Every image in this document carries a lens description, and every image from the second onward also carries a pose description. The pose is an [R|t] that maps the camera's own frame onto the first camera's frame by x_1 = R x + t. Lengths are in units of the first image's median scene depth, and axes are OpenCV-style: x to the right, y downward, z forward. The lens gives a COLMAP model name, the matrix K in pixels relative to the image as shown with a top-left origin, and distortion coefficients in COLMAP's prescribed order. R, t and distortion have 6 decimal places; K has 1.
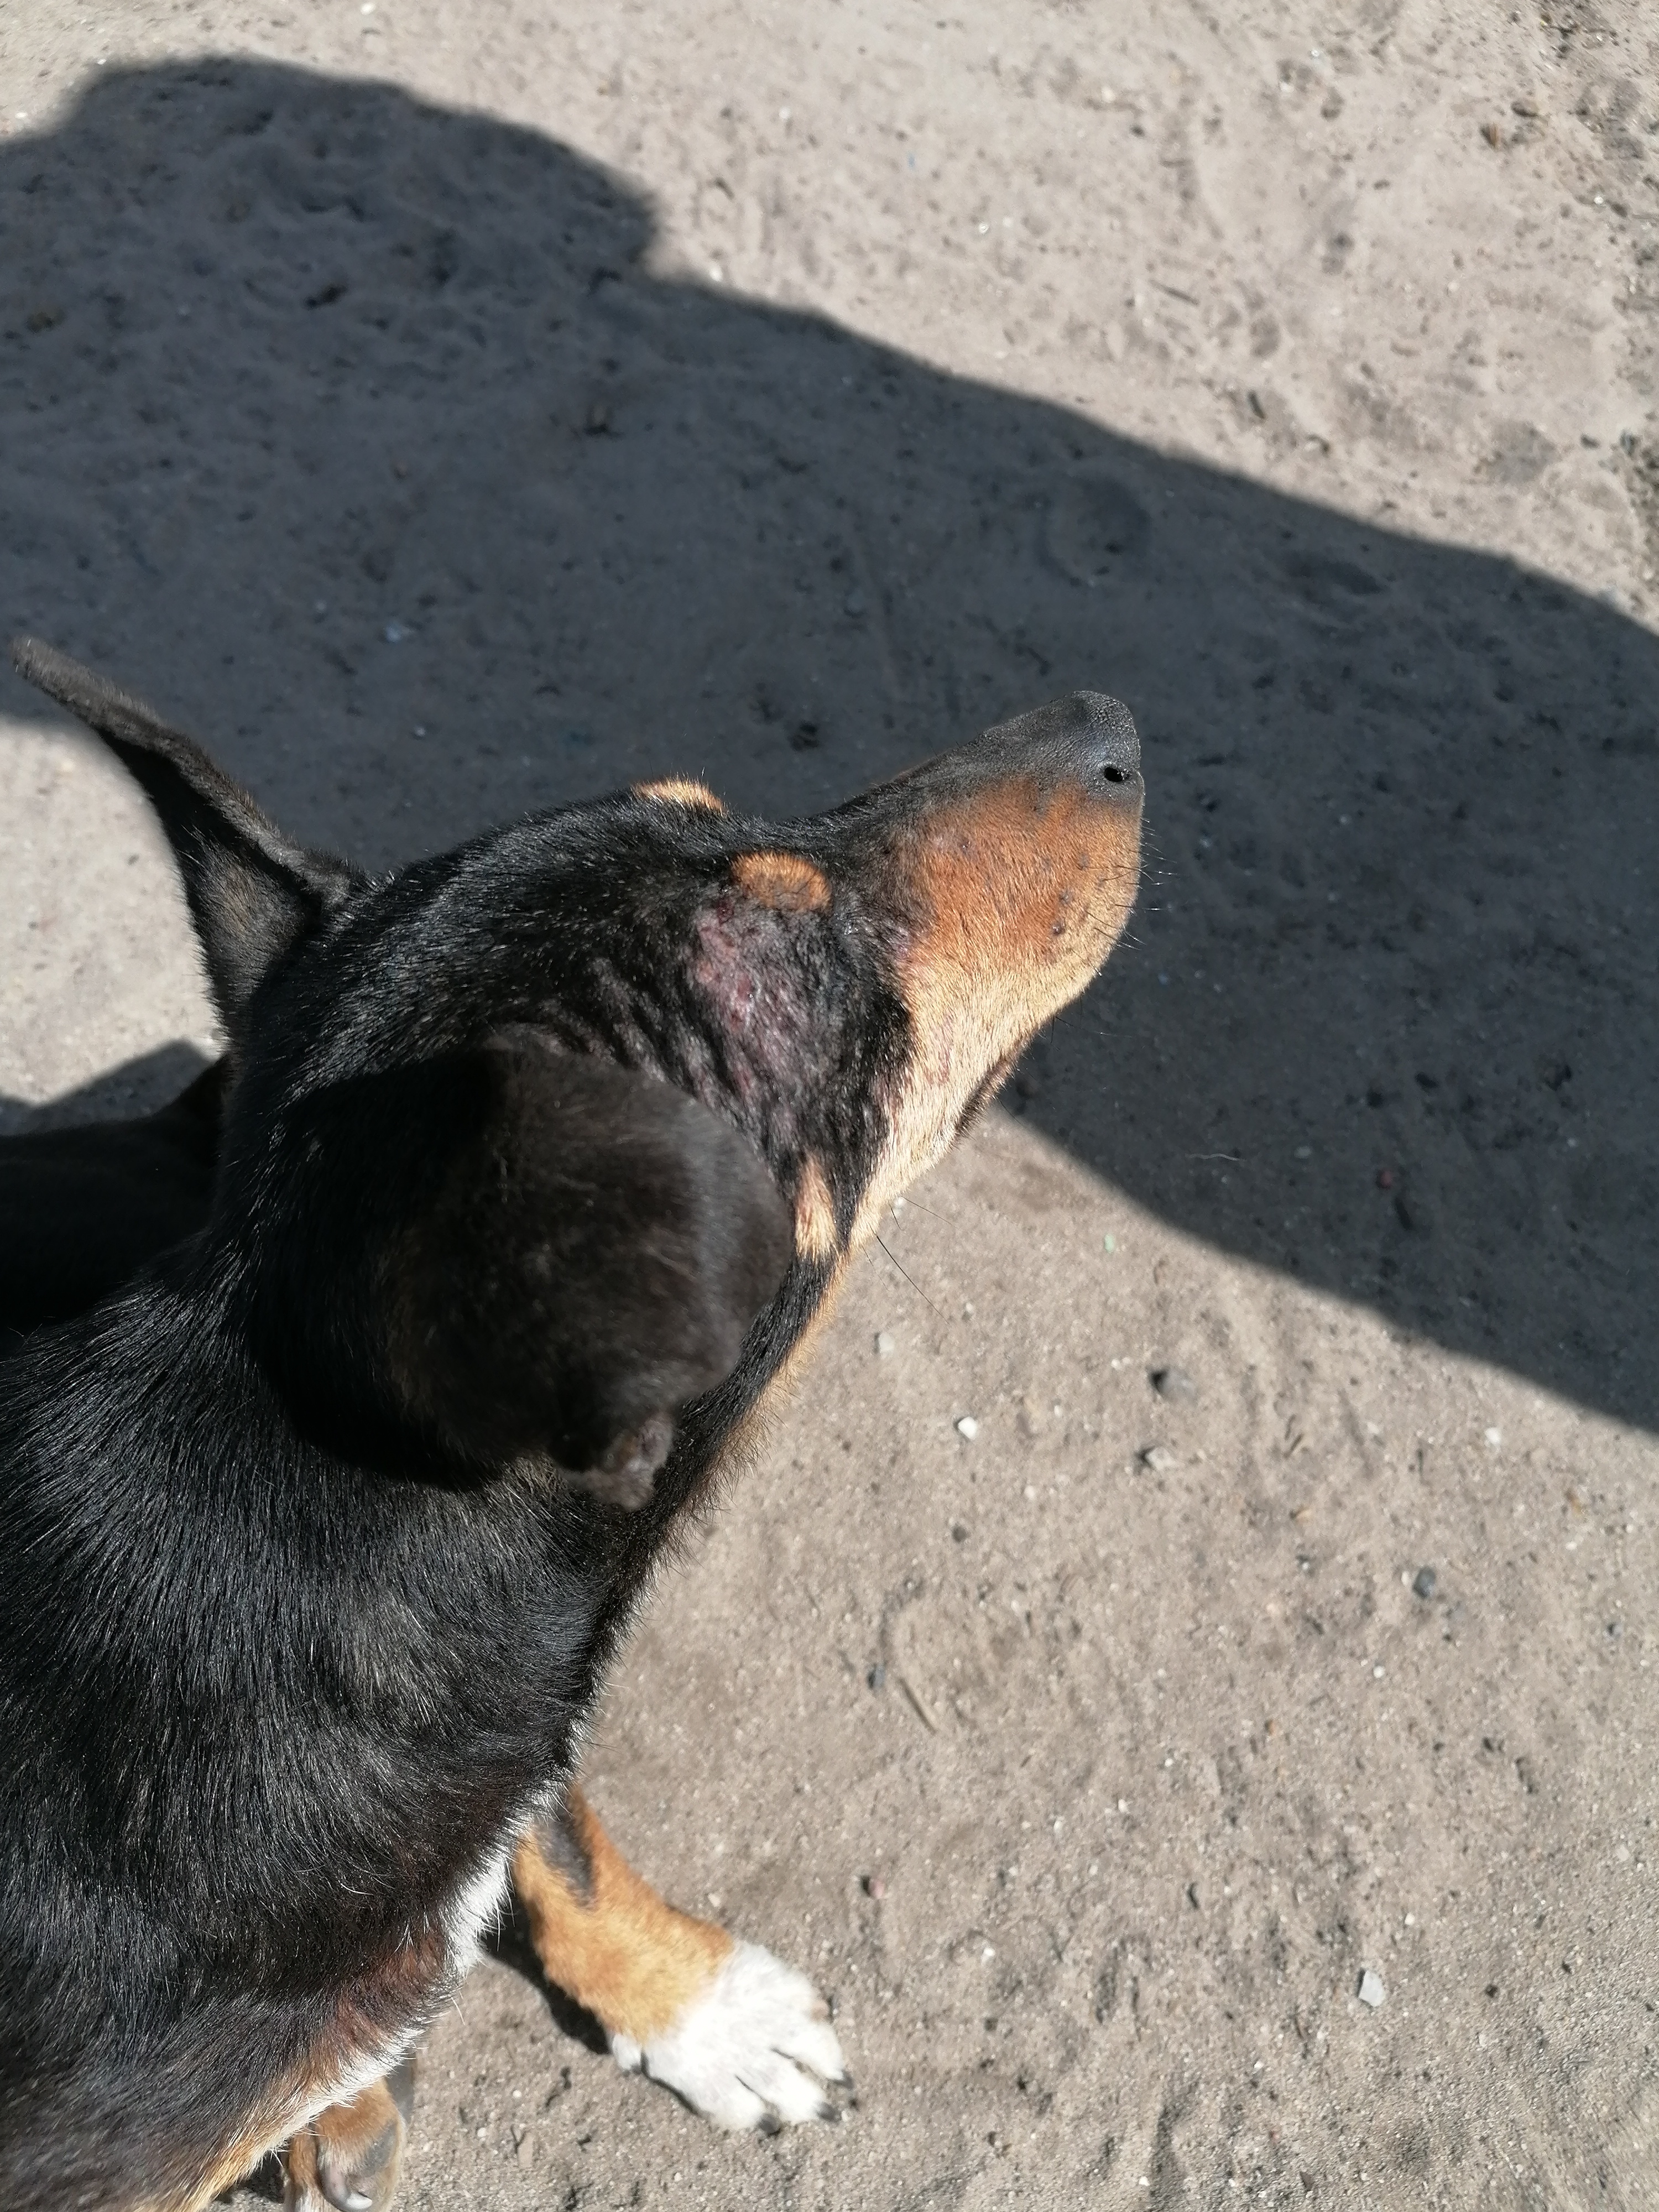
lens RADIAL K [[1733.4, 0, 832.1], [0, 1733.4, 1097.2], [0, 0, 1]] dist [-0.011997, -0.008647]
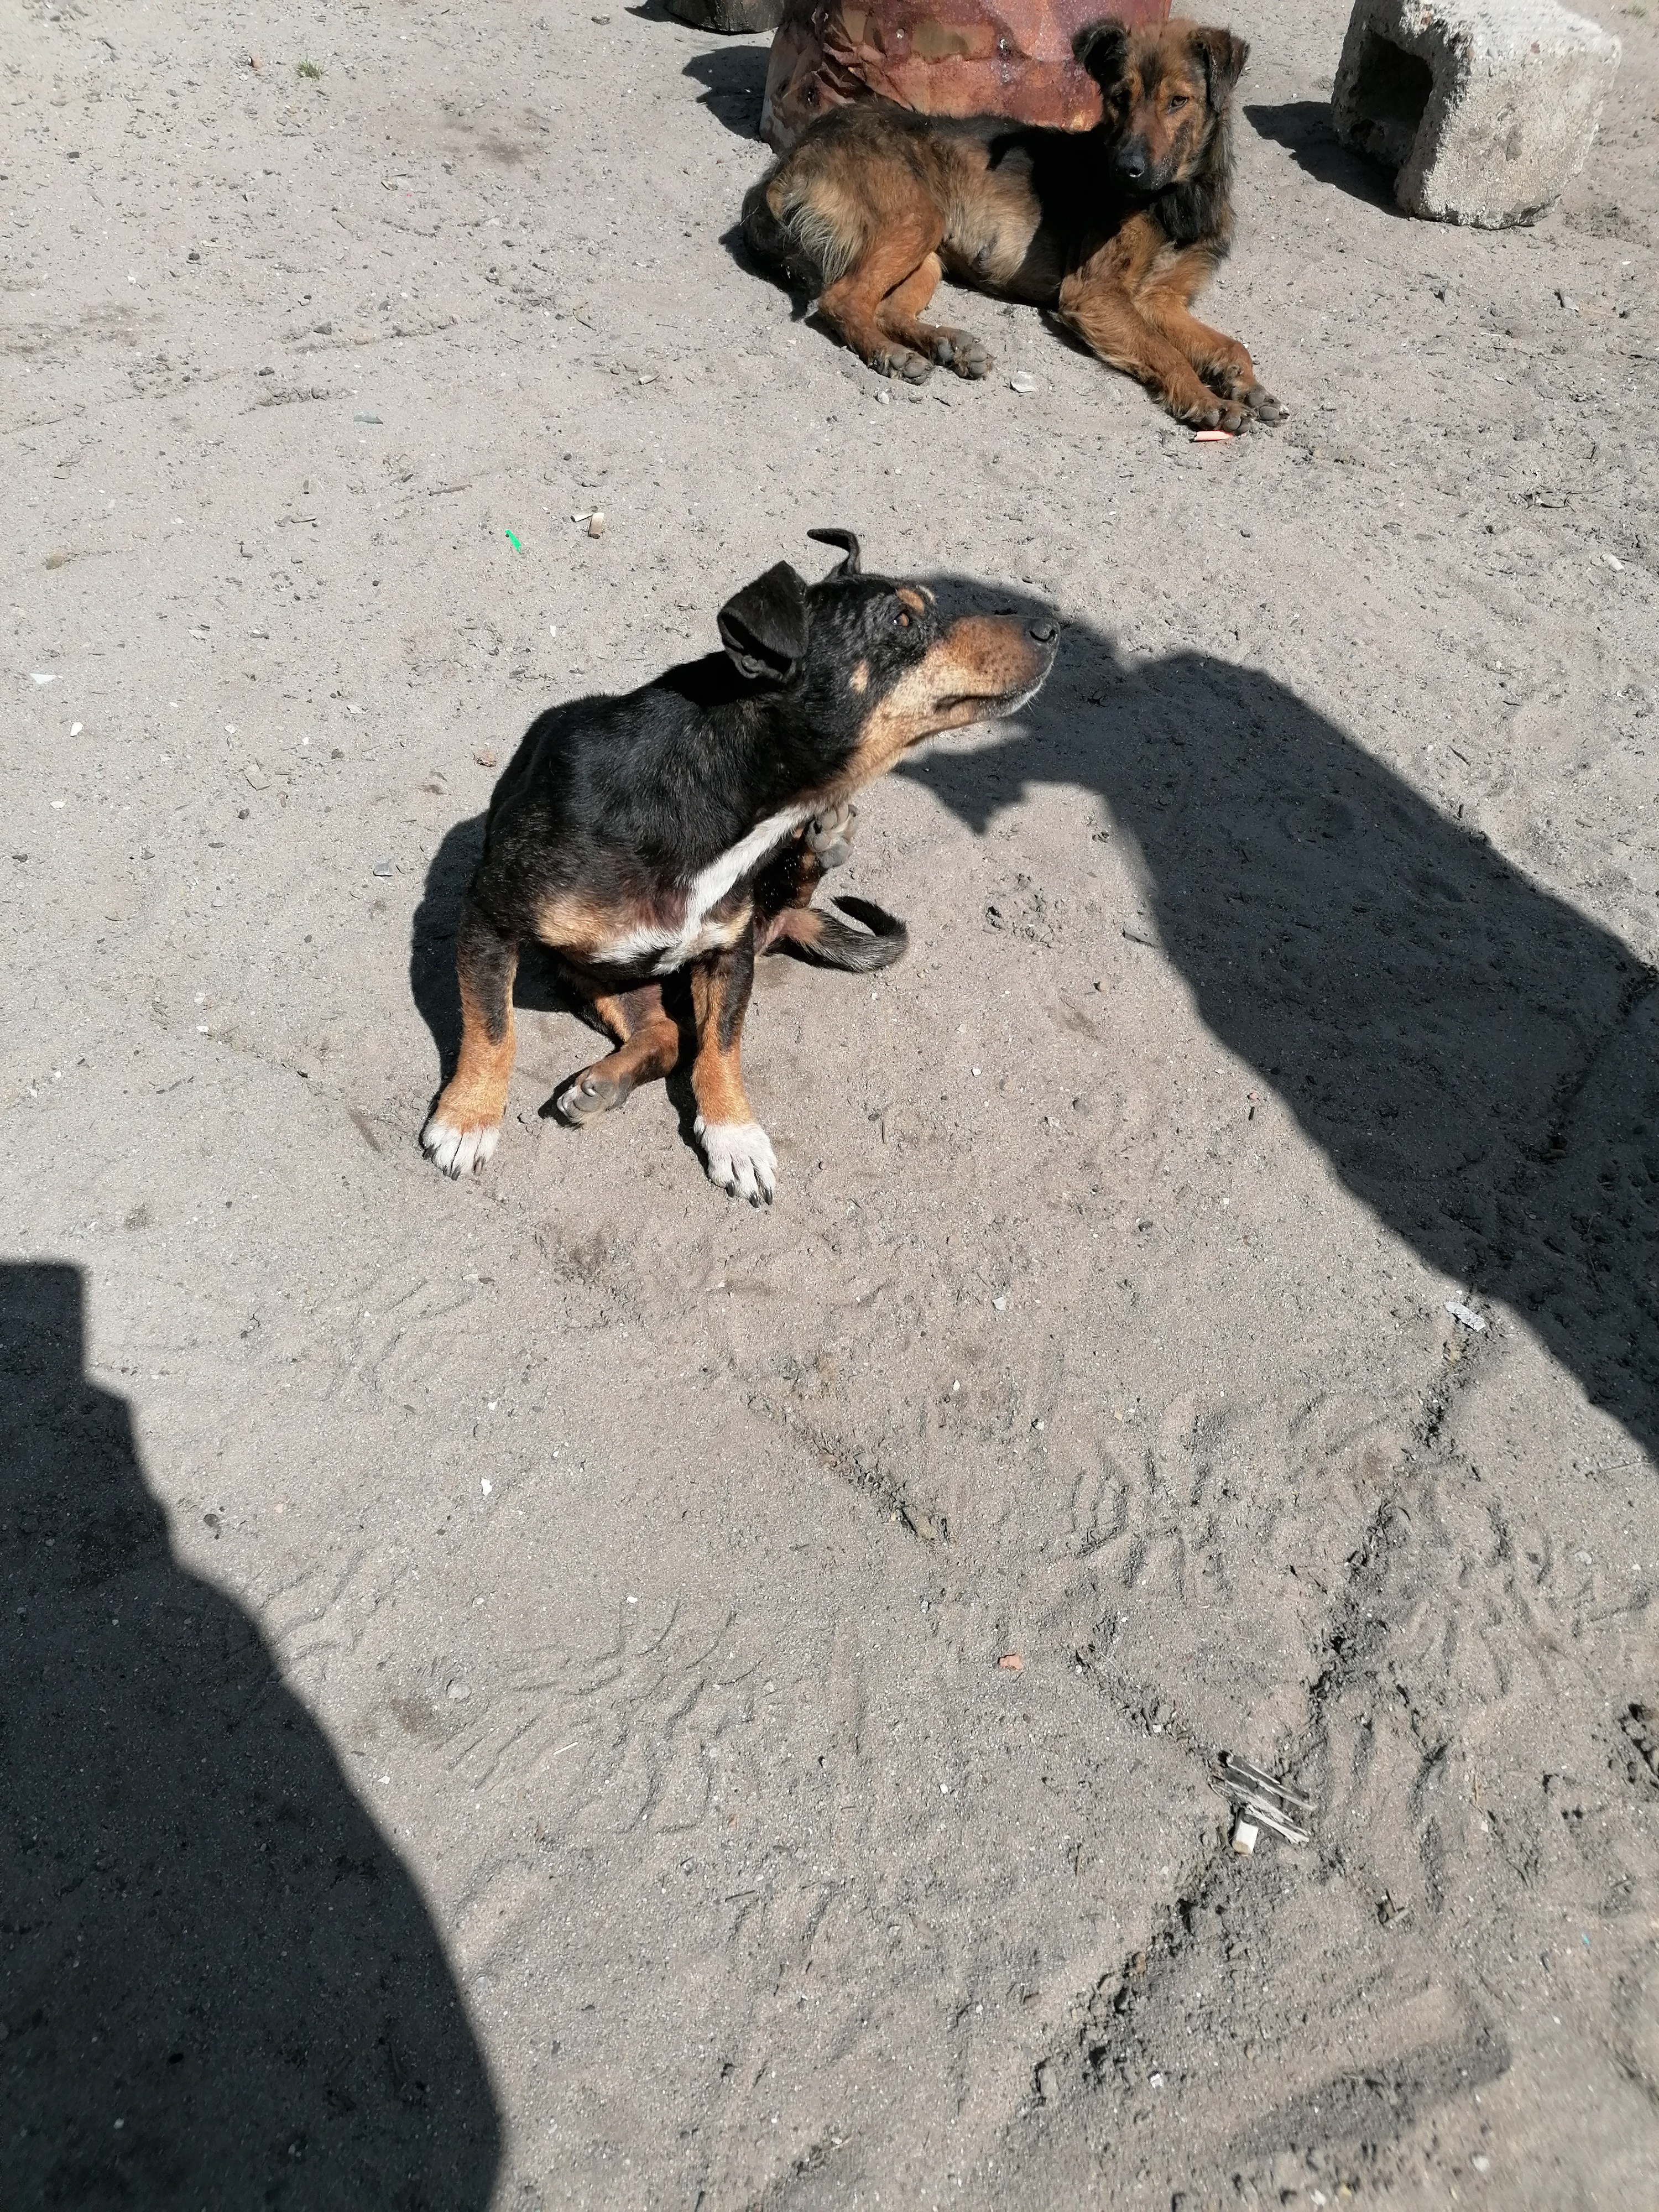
lens RADIAL K [[1733.4, 0, 829.1], [0, 1733.4, 1109.0], [0, 0, 1]] dist [-0.011997, -0.008647]
pose [[0.835258, 0.371194, -0.405659, 1.651038], [-0.476782, 0.856421, -0.198043, 1.518677], [0.273902, 0.358828, 0.892312, -1.825804]]
